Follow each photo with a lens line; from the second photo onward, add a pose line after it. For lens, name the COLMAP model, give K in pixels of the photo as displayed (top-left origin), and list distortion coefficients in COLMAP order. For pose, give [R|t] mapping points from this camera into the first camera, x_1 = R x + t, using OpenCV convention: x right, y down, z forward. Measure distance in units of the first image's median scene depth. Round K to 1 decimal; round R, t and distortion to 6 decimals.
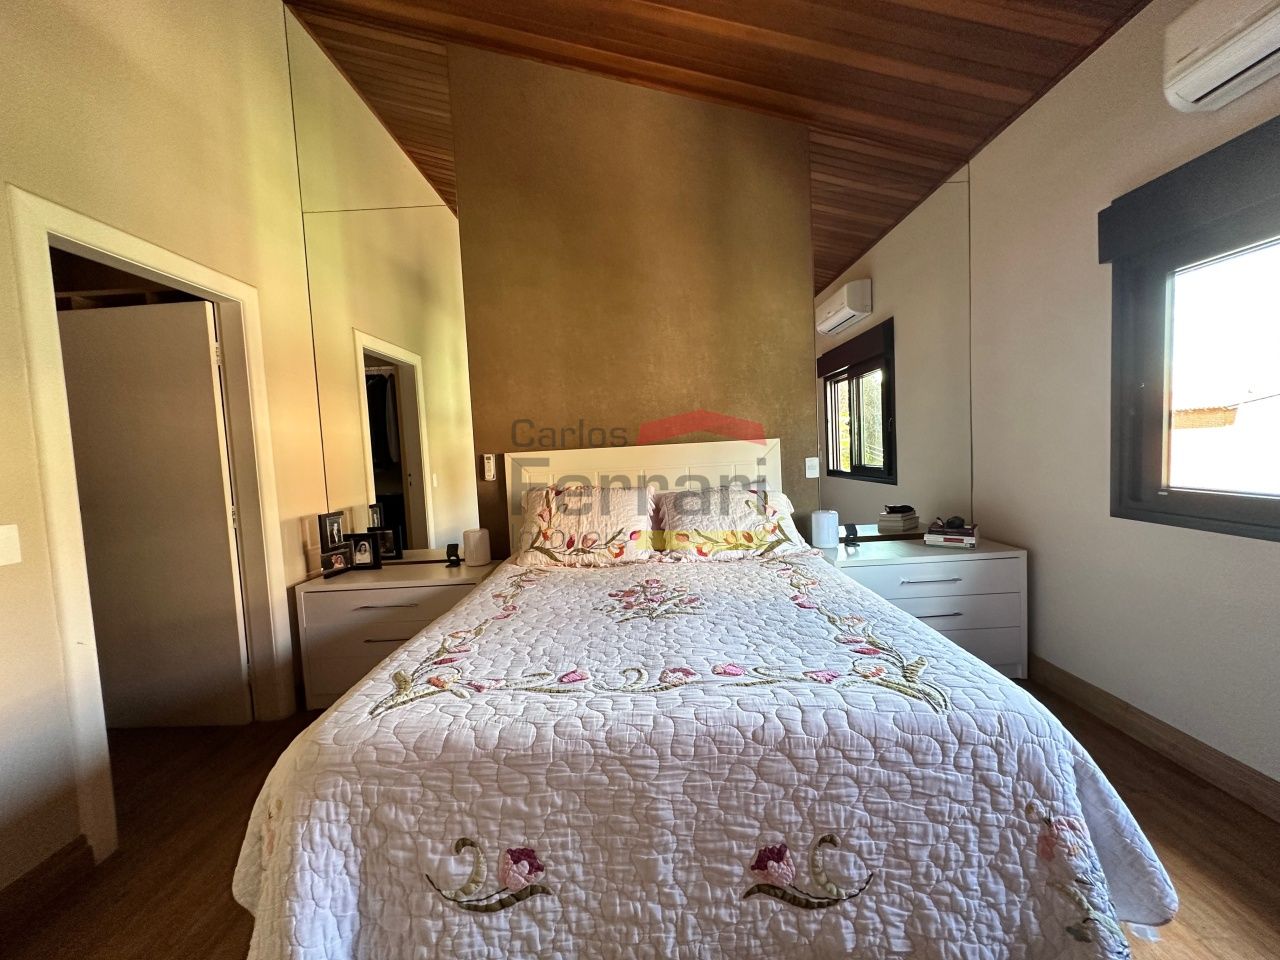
lens RADIAL K [[510.6, 0, 642.0], [0, 510.6, 480.7], [0, 0, 1]] dist [-0.003366, 0.000527]
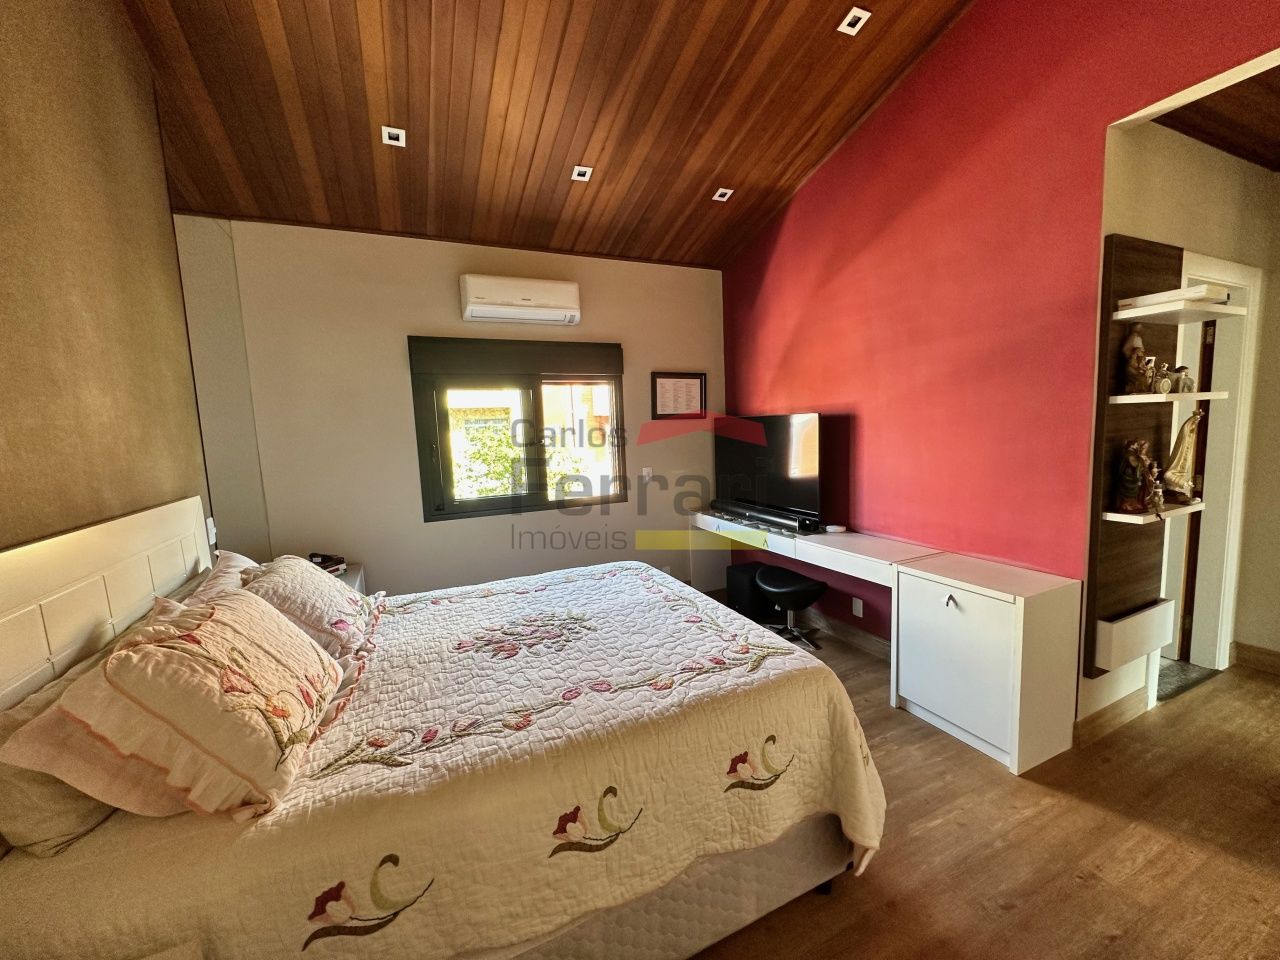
lens RADIAL K [[510.6, 0, 641.4], [0, 510.6, 481.6], [0, 0, 1]] dist [-0.003366, 0.000527]
pose [[-0.421548, -0.028785, 0.906349, -1.181516], [0.118936, 0.989107, 0.086731, -0.164049], [-0.898972, 0.144359, -0.413532, 1.356777]]
